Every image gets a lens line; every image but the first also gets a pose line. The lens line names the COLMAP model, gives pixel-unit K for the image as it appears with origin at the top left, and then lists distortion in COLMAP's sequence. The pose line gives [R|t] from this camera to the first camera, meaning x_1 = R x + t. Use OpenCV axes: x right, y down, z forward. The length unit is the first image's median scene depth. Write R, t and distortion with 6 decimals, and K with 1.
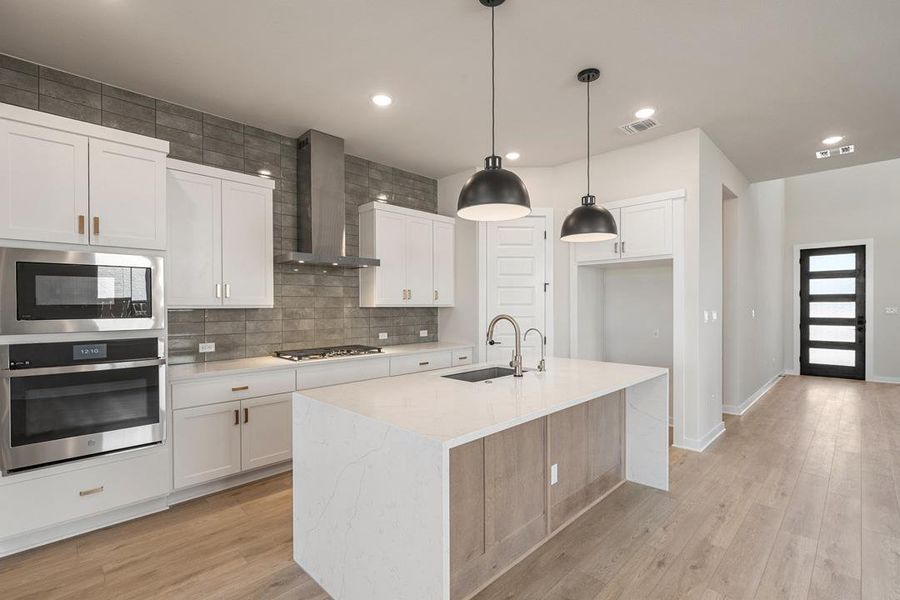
lens RADIAL K [[410.1, 0, 449.6], [0, 410.1, 308.8], [0, 0, 1]] dist [-0.003891, -0.001255]
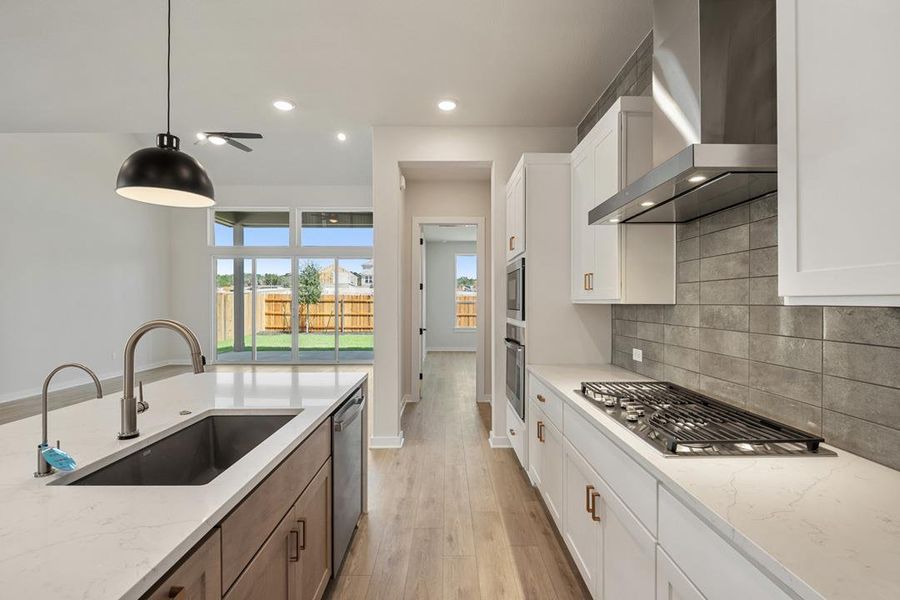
lens RADIAL K [[407.3, 0, 451.2], [0, 407.3, 298.1], [0, 0, 1]] dist [0.002275, -0.000649]
pose [[-0.698755, -0.002476, -0.715356, 0.160119], [-0.003658, 0.999993, 0.000113, -0.008559], [0.715351, 0.002696, -0.698760, 1.054184]]
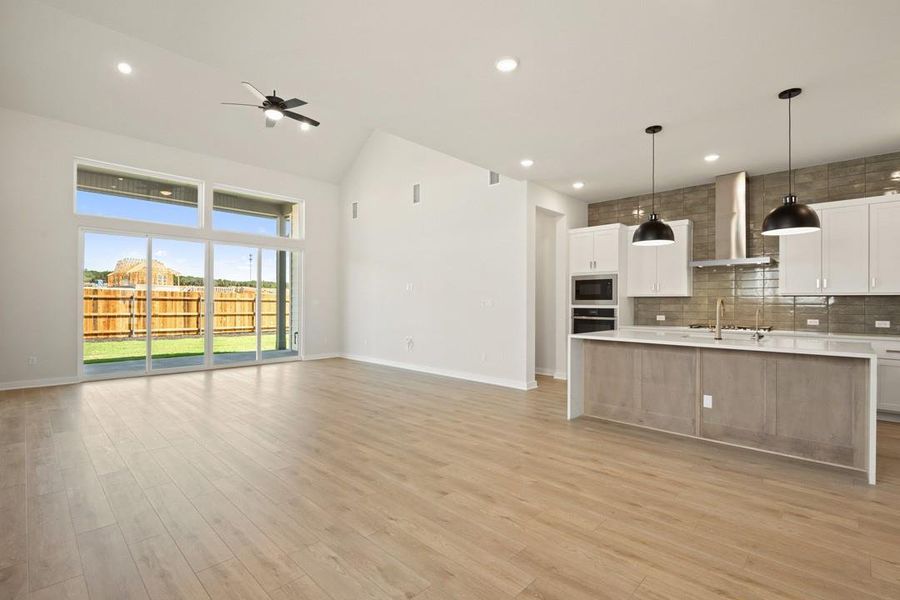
lens RADIAL K [[412.7, 0, 450.8], [0, 412.7, 302.2], [0, 0, 1]] dist [0.003002, -0.007995]
pose [[0.021256, 0.001582, -0.999773, 1.031447], [-0.014216, 0.999898, 0.001280, 0.028693], [0.999673, 0.014186, 0.021277, 0.008644]]
